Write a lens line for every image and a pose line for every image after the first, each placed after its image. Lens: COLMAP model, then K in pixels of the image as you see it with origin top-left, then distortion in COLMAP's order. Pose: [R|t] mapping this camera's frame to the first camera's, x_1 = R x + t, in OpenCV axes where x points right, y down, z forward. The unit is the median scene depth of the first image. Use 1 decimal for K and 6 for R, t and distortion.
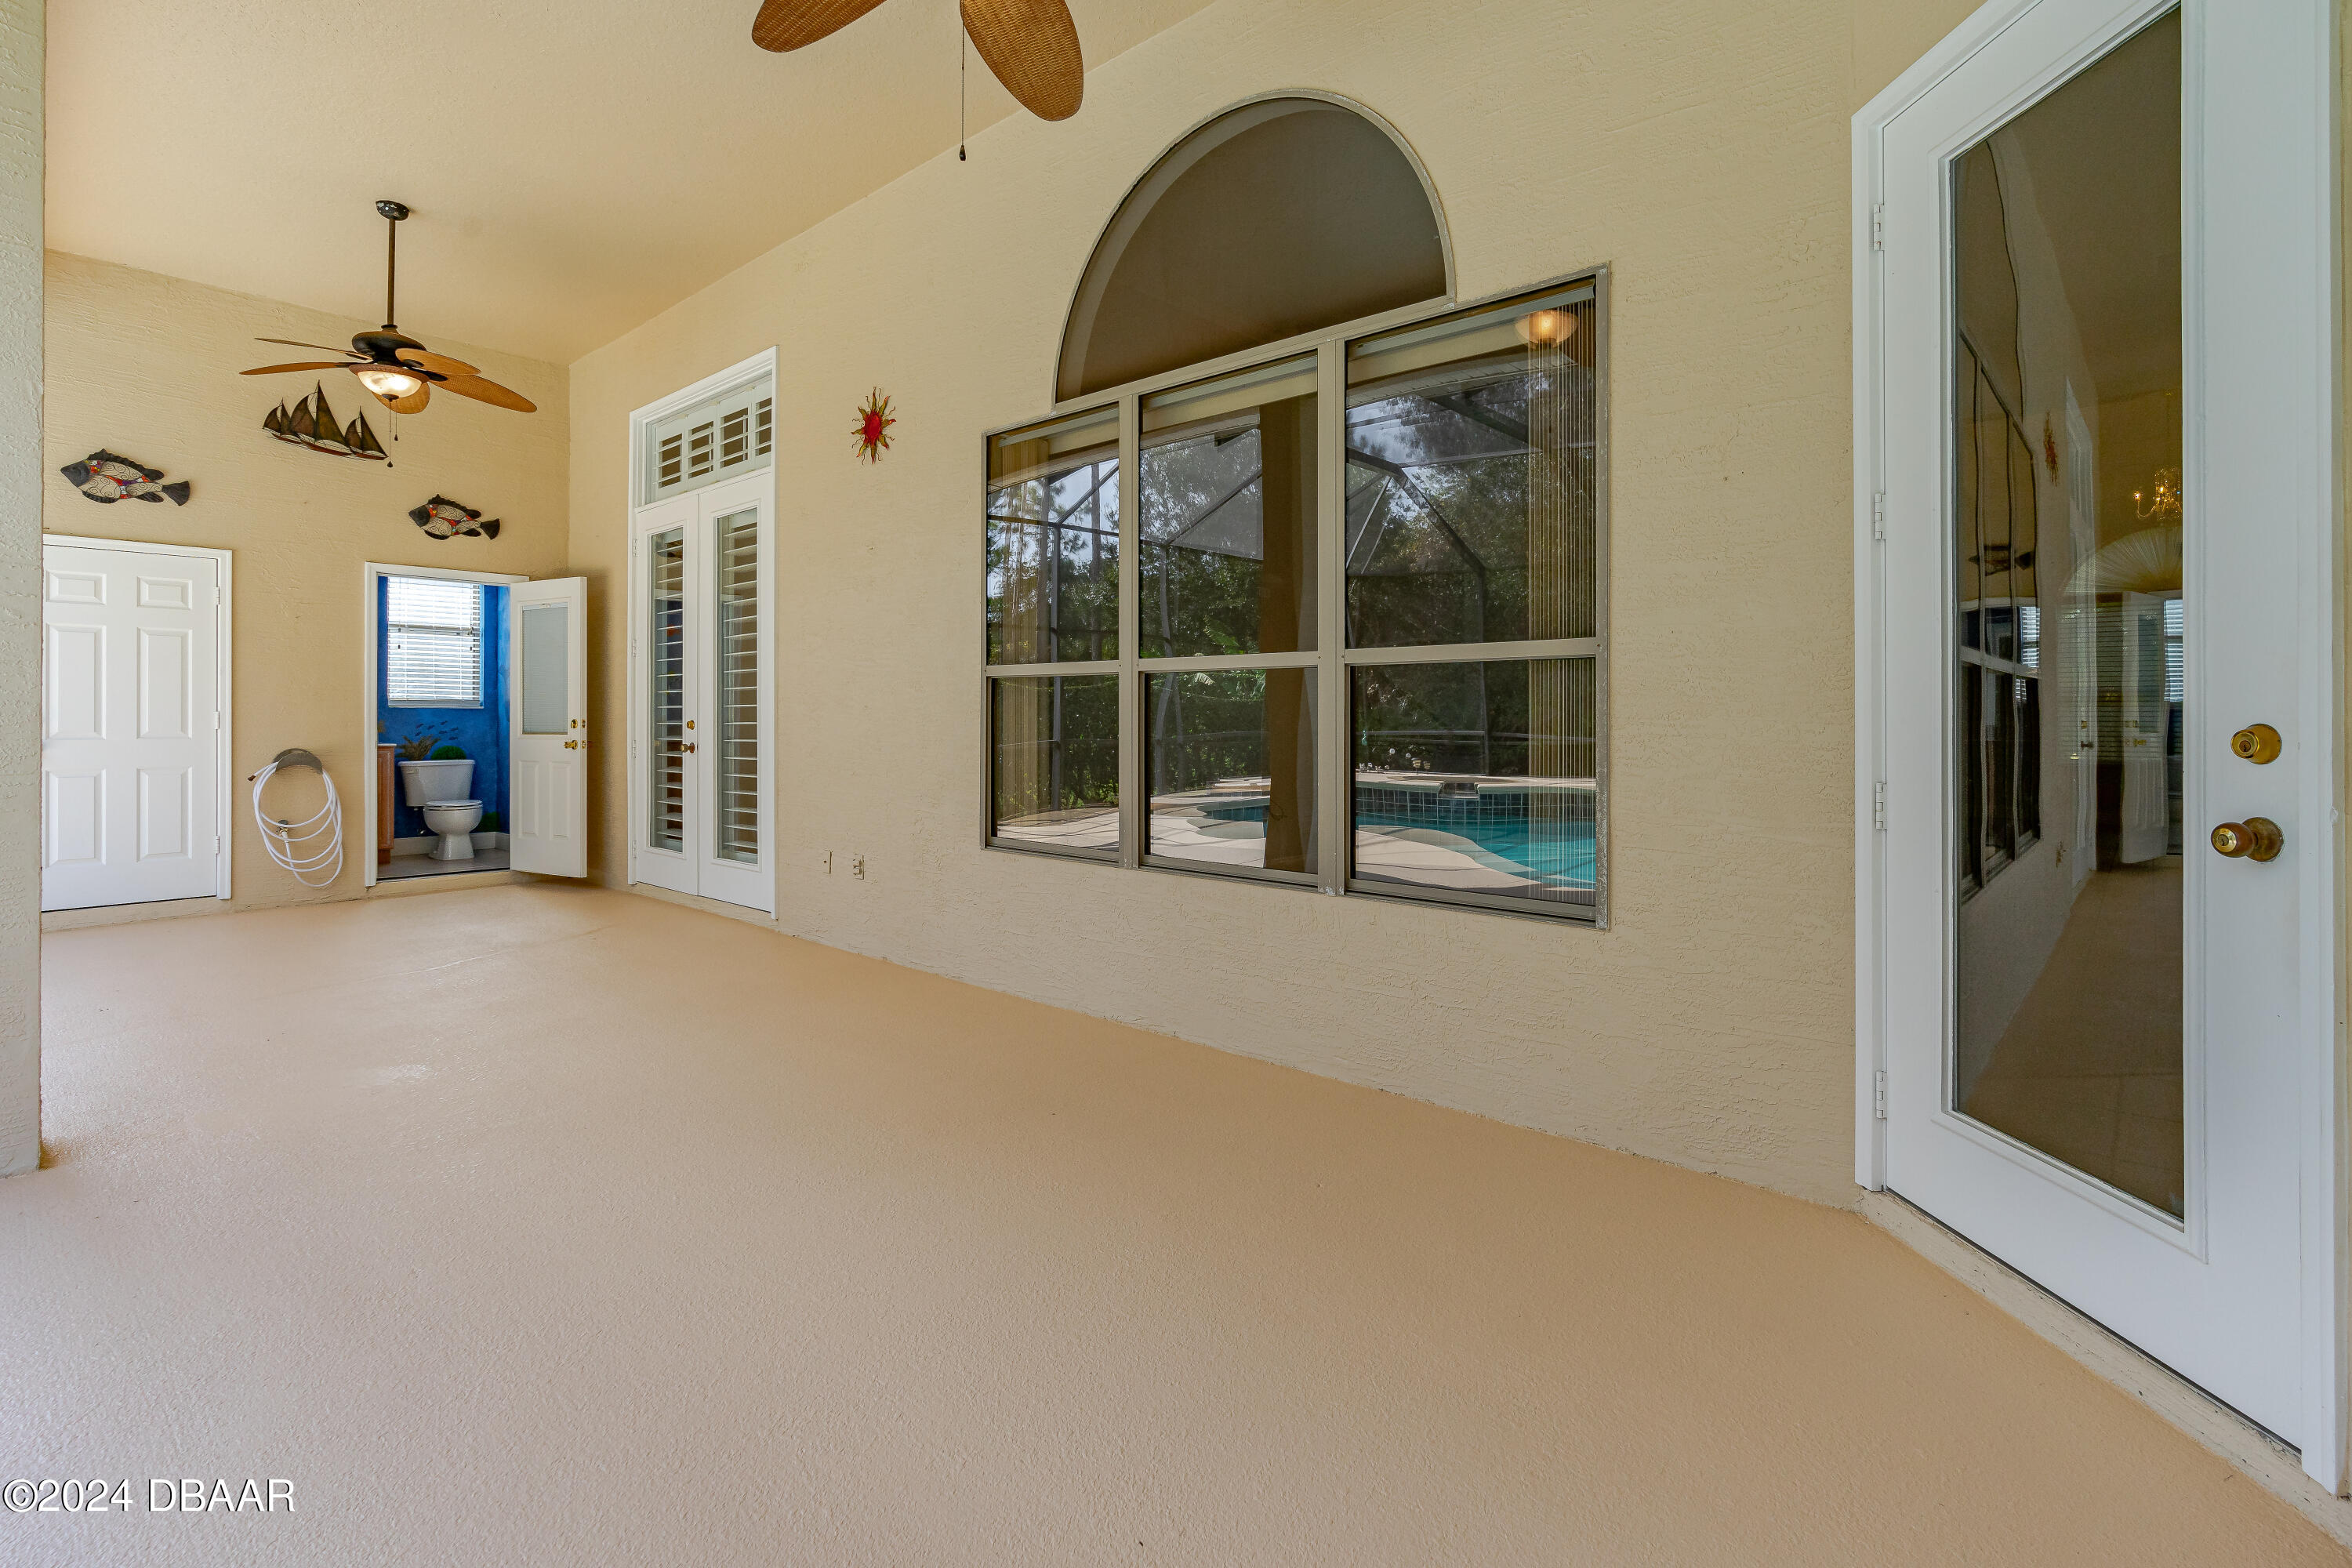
lens RADIAL K [[1076.8, 0, 1204.0], [0, 1076.8, 713.8], [0, 0, 1]] dist [-0.001943, -0.000382]
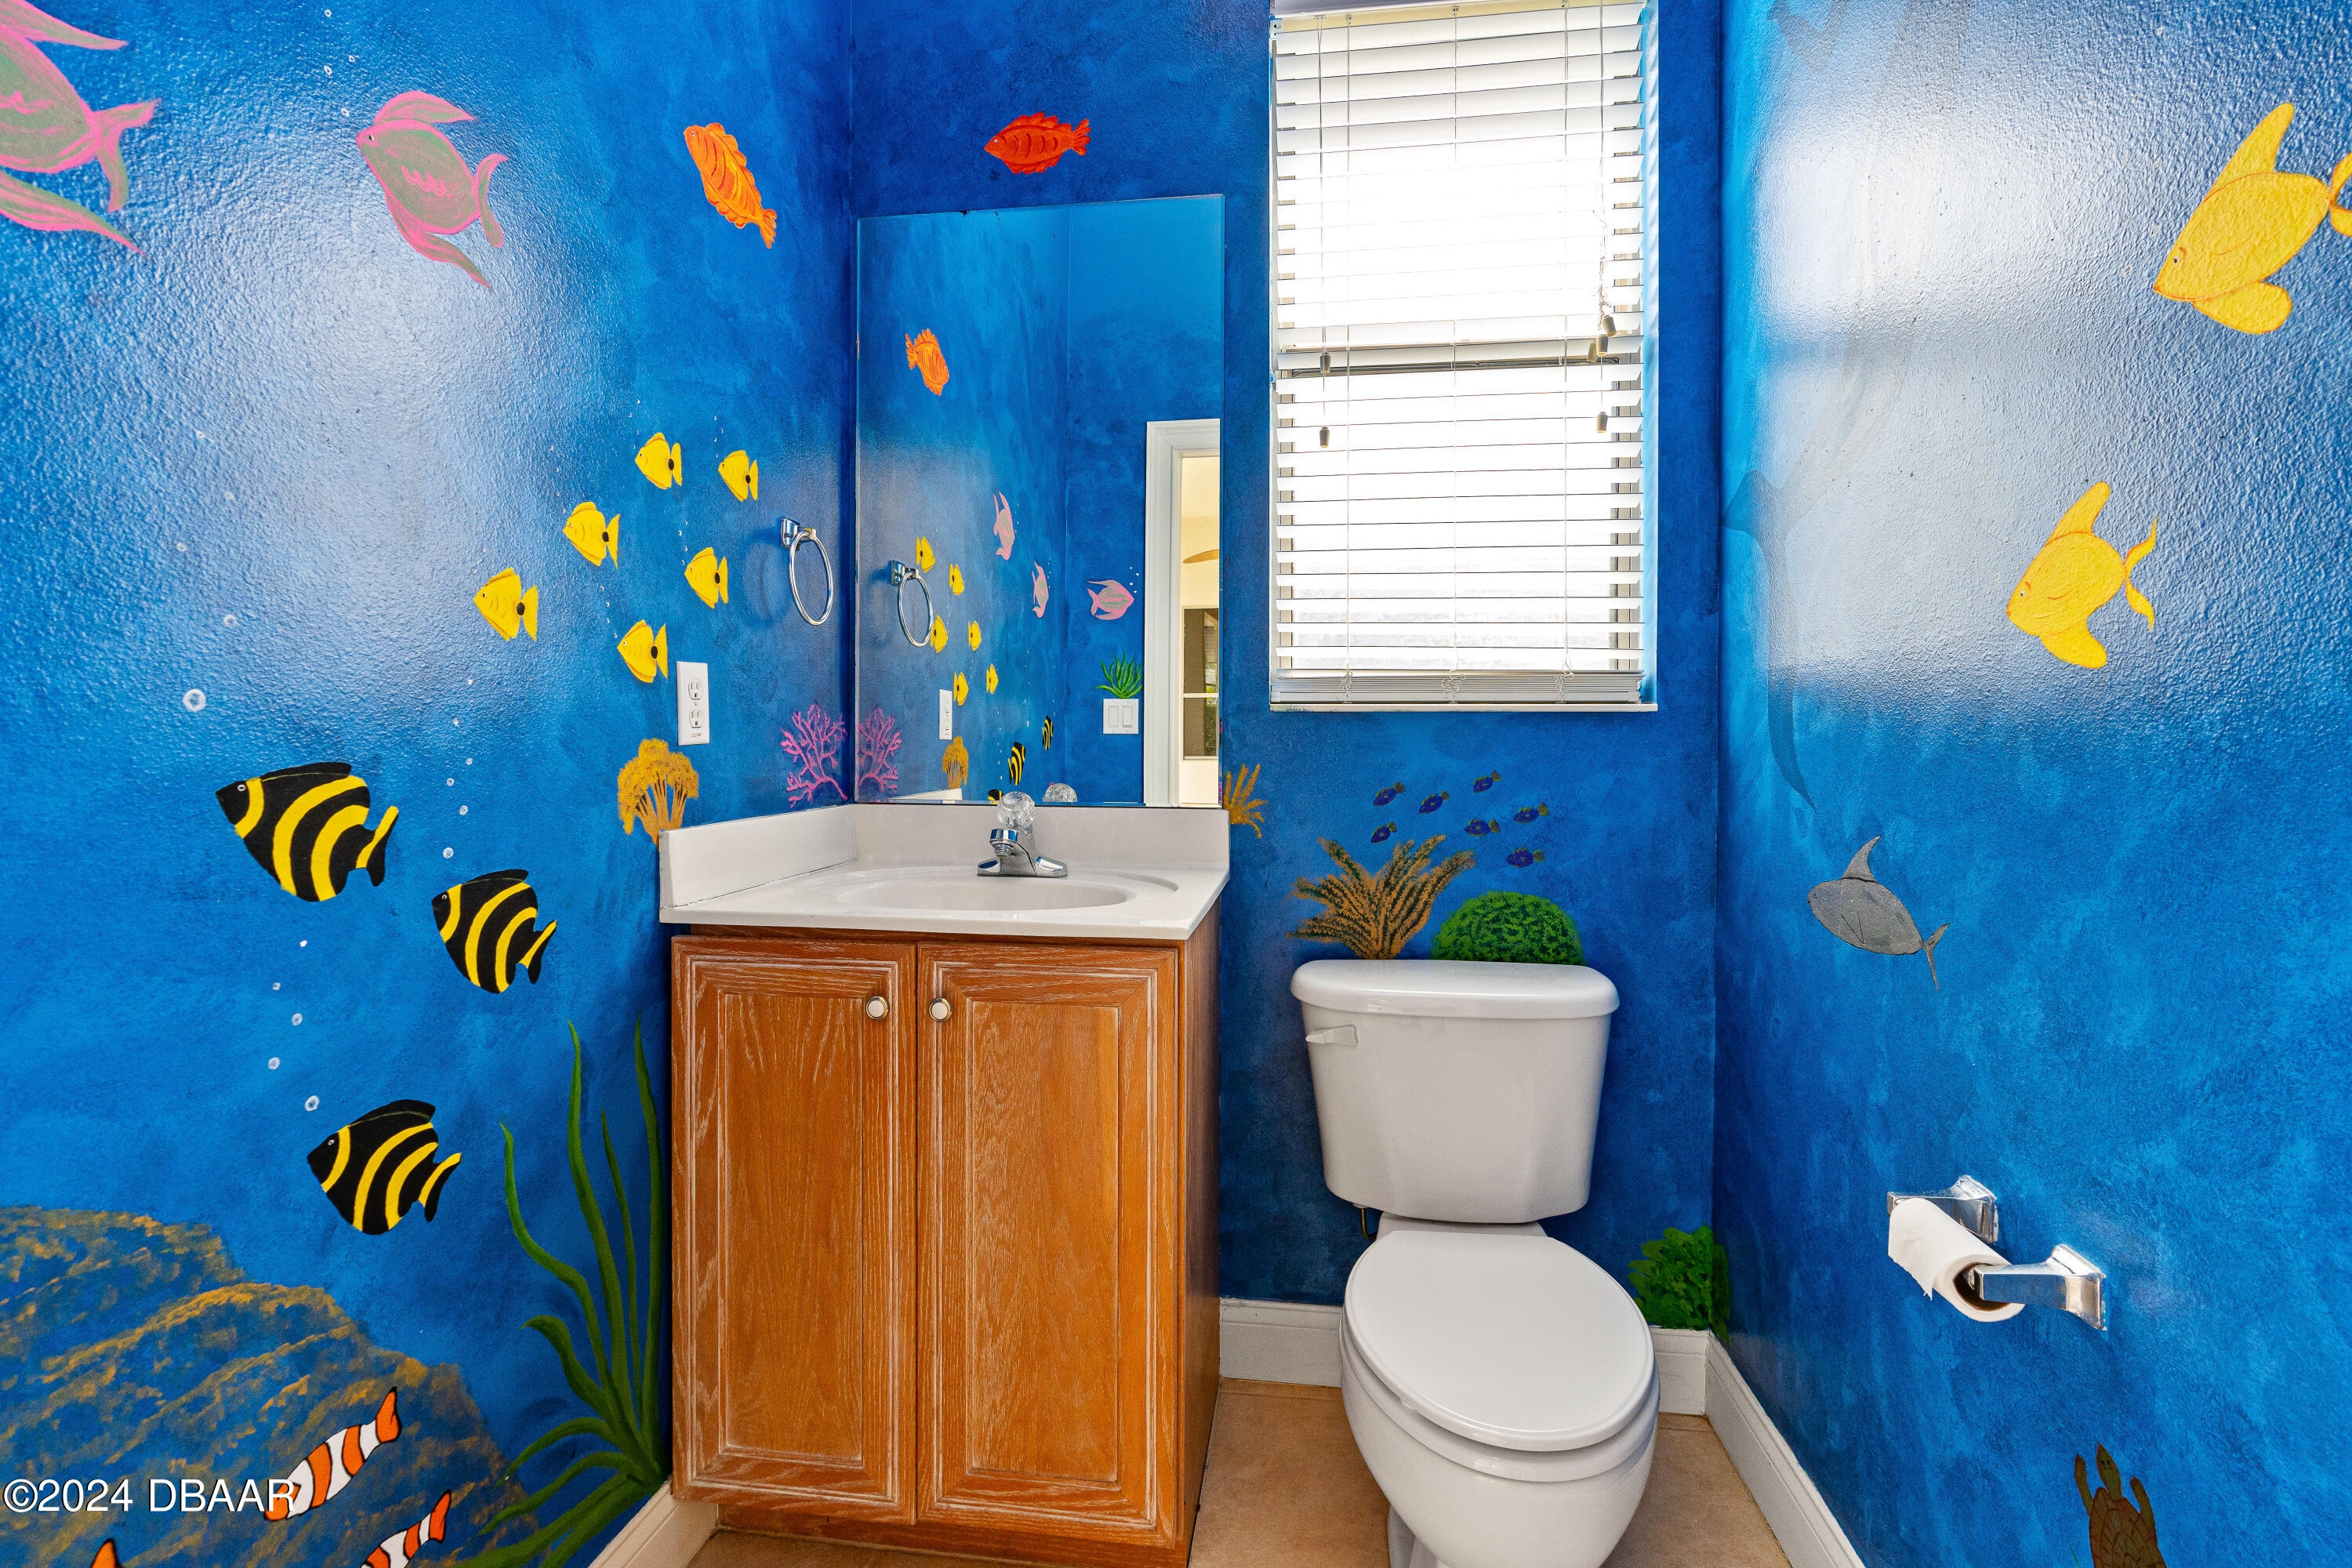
lens RADIAL K [[1076.8, 0, 1178.8], [0, 1076.8, 768.3], [0, 0, 1]] dist [-0.001943, -0.000382]
pose [[0.549258, 0.003032, -0.835647, -0.551231], [0.002487, 0.999983, 0.005263, 0.004202], [0.835649, -0.004969, 0.549241, 0.816055]]
